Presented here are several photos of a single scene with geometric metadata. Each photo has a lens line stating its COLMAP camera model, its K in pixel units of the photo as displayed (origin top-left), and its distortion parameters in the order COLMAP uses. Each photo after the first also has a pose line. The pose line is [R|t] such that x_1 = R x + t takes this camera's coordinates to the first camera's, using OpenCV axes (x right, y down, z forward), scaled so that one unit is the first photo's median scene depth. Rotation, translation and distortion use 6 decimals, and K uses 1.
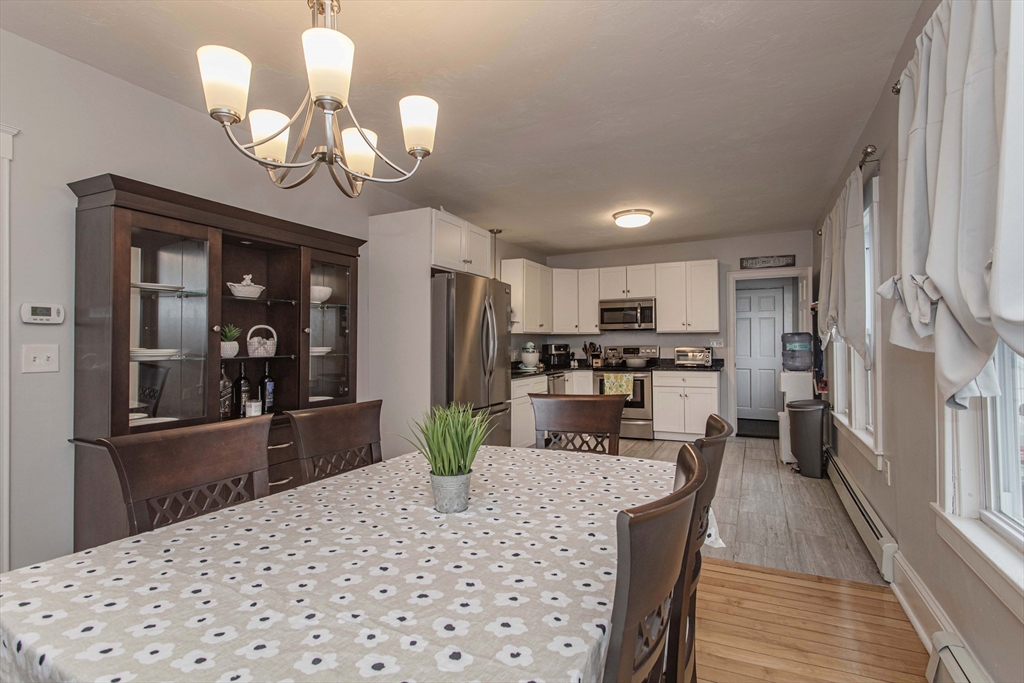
lens RADIAL K [[489.2, 0, 513.6], [0, 489.2, 340.7], [0, 0, 1]] dist [0.001523, 0.000823]
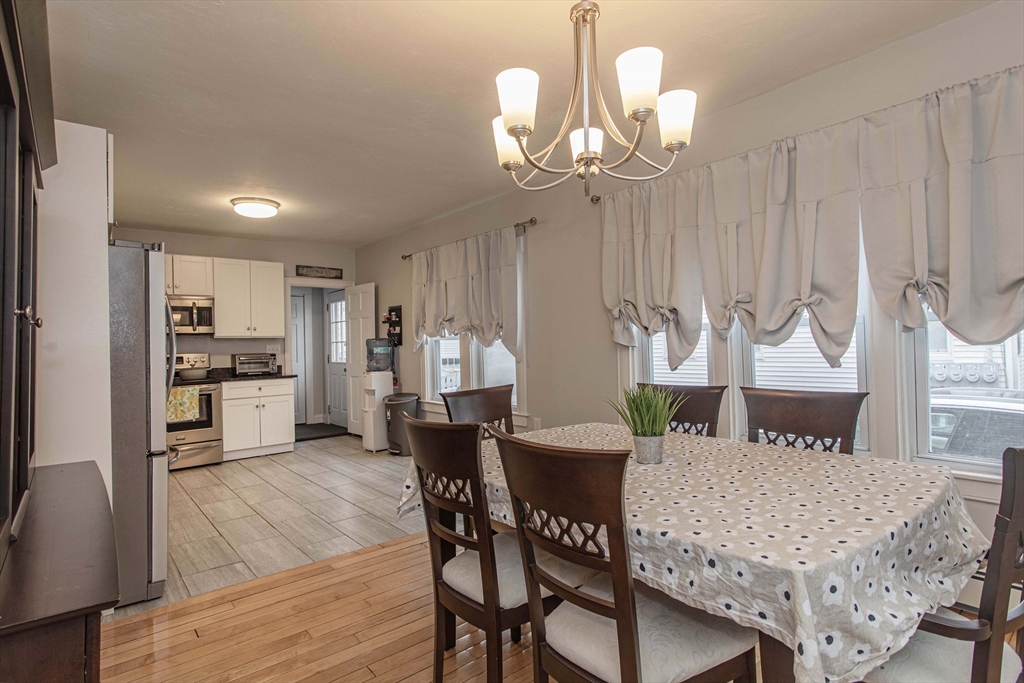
lens RADIAL K [[526.4, 0, 509.4], [0, 526.4, 339.6], [0, 0, 1]] dist [0.001497, 0.000059]
pose [[0.410744, 0.005431, 0.911734, -0.349726], [0.012678, 0.999852, -0.011668, 0.004159], [-0.911662, 0.016352, 0.410615, 0.159077]]
